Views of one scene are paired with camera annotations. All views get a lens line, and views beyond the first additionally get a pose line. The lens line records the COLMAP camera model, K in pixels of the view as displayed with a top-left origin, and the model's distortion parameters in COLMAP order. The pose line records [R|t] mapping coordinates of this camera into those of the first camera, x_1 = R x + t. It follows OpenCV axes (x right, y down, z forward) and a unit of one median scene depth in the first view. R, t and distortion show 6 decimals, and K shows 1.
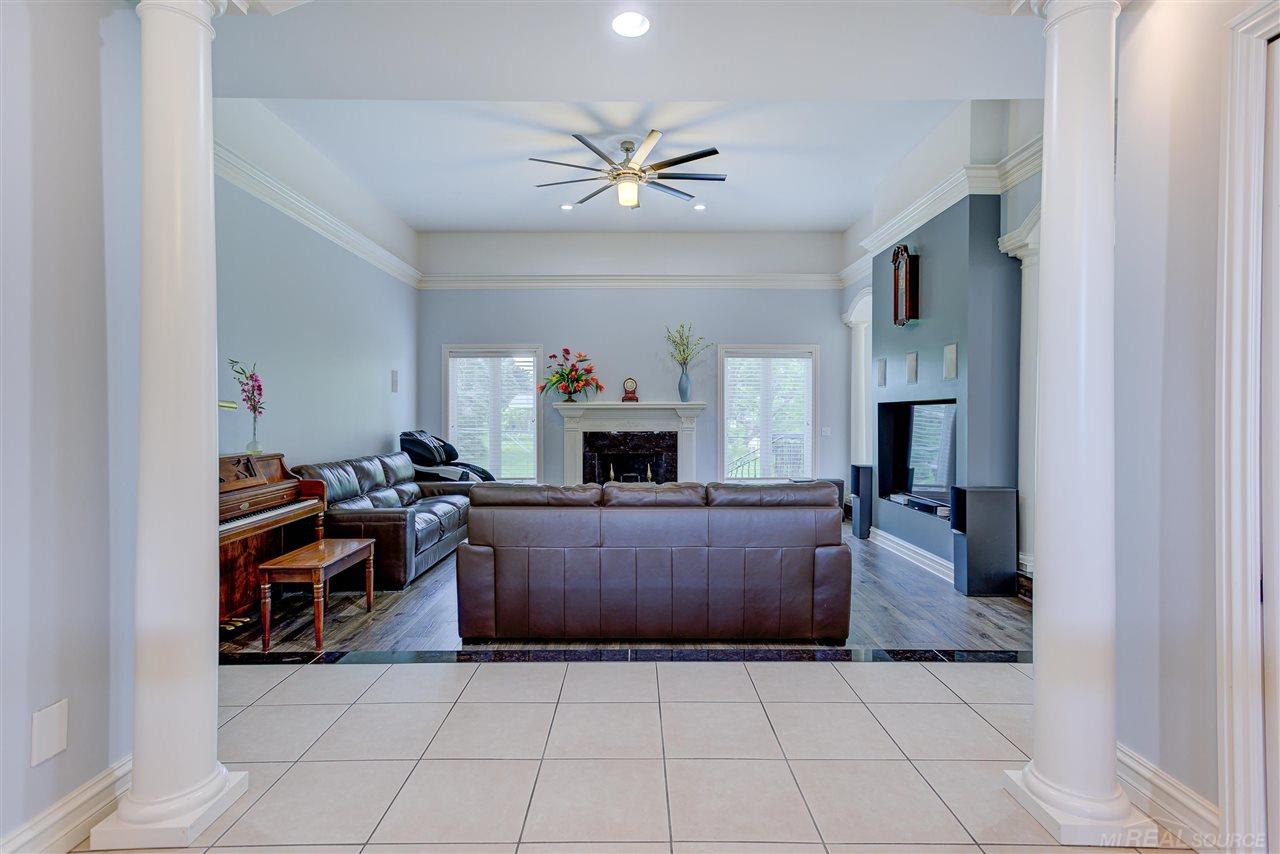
lens RADIAL K [[621.7, 0, 638.8], [0, 621.7, 424.9], [0, 0, 1]] dist [0.010336, 0.002578]
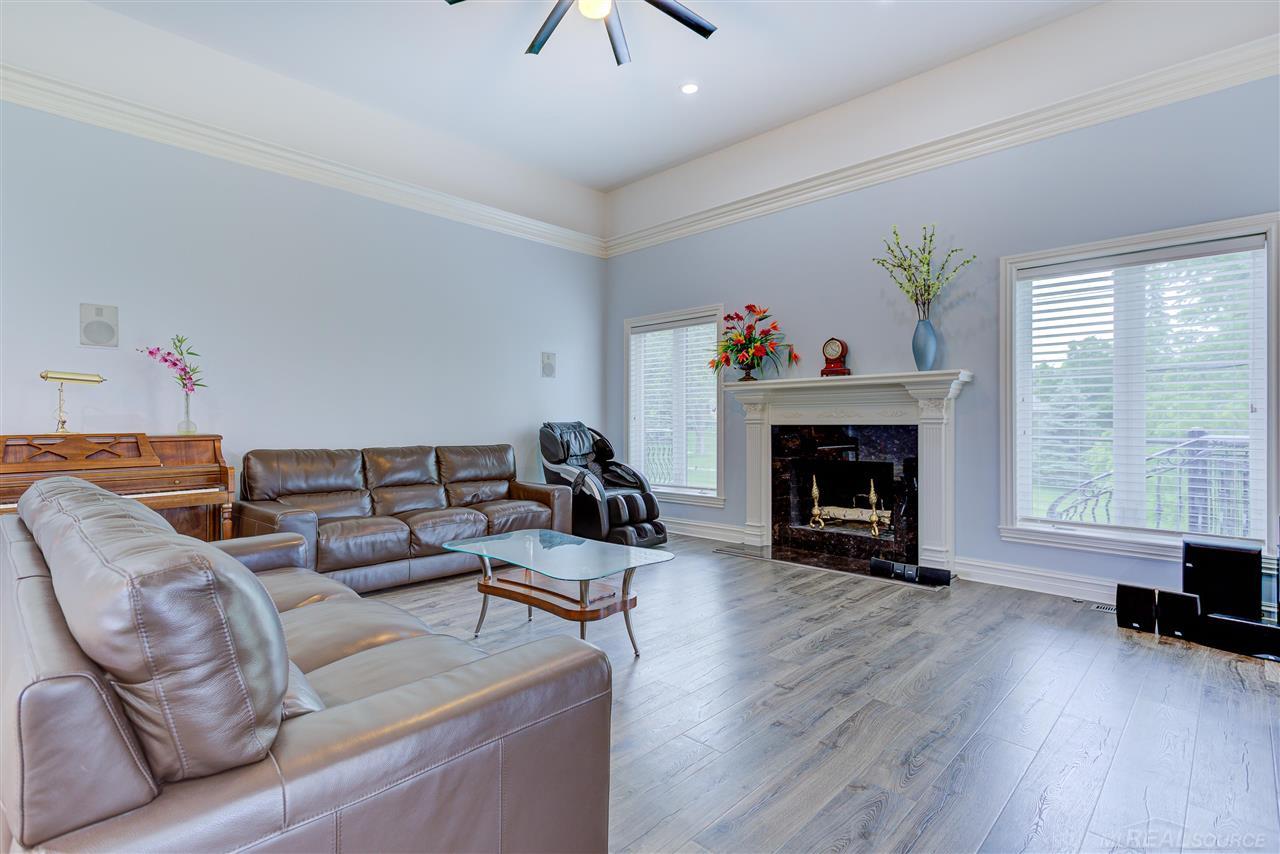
lens RADIAL K [[621.7, 0, 637.6], [0, 621.7, 420.3], [0, 0, 1]] dist [0.010336, 0.002578]
pose [[0.715401, -0.004206, -0.698701, 0.275859], [-0.009523, 0.999830, -0.015770, 0.017816], [0.698649, 0.017936, 0.715240, 0.421741]]
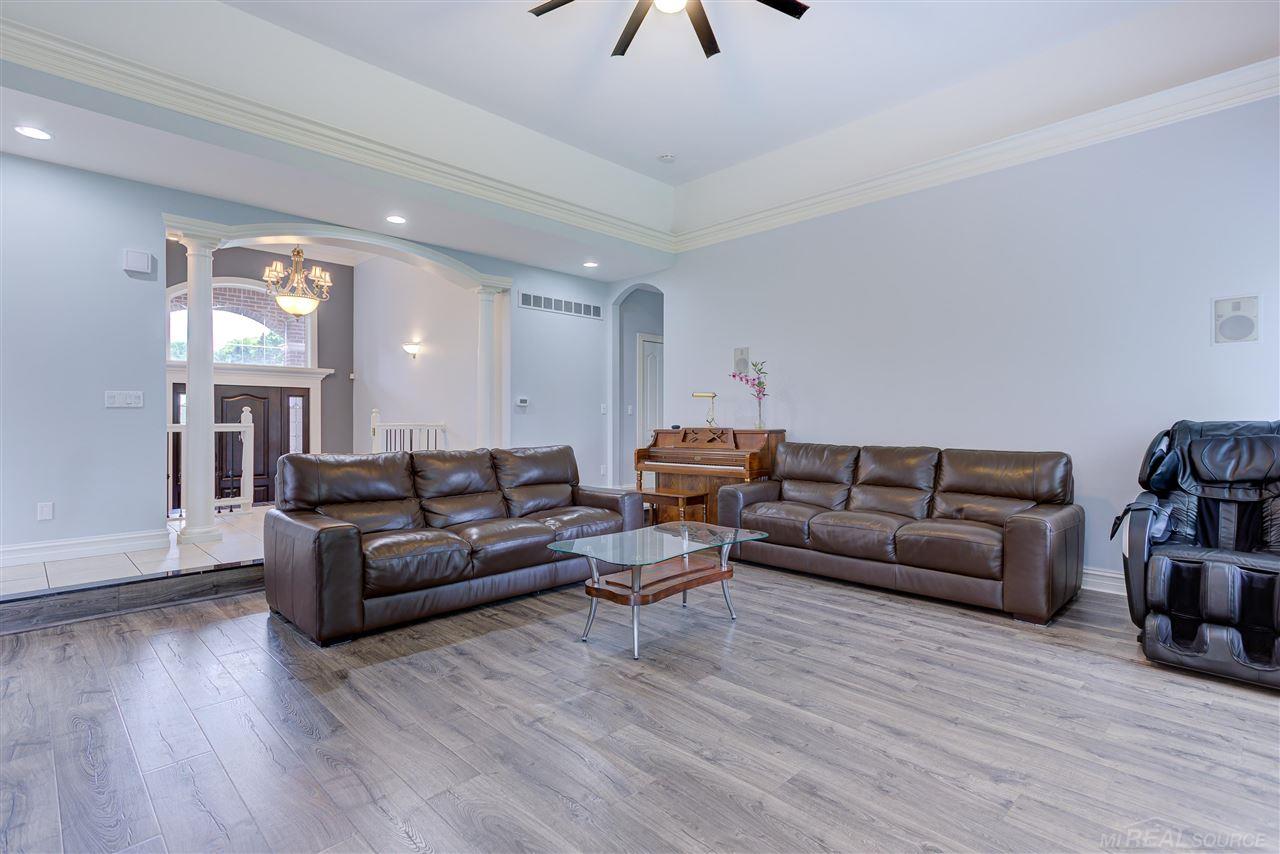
lens RADIAL K [[621.7, 0, 638.4], [0, 621.7, 424.7], [0, 0, 1]] dist [0.010336, 0.002578]
pose [[-0.721477, -0.000116, -0.692438, 0.266068], [-0.013825, 0.999803, 0.014238, 0.010849], [0.692300, 0.019845, -0.721337, 0.937821]]
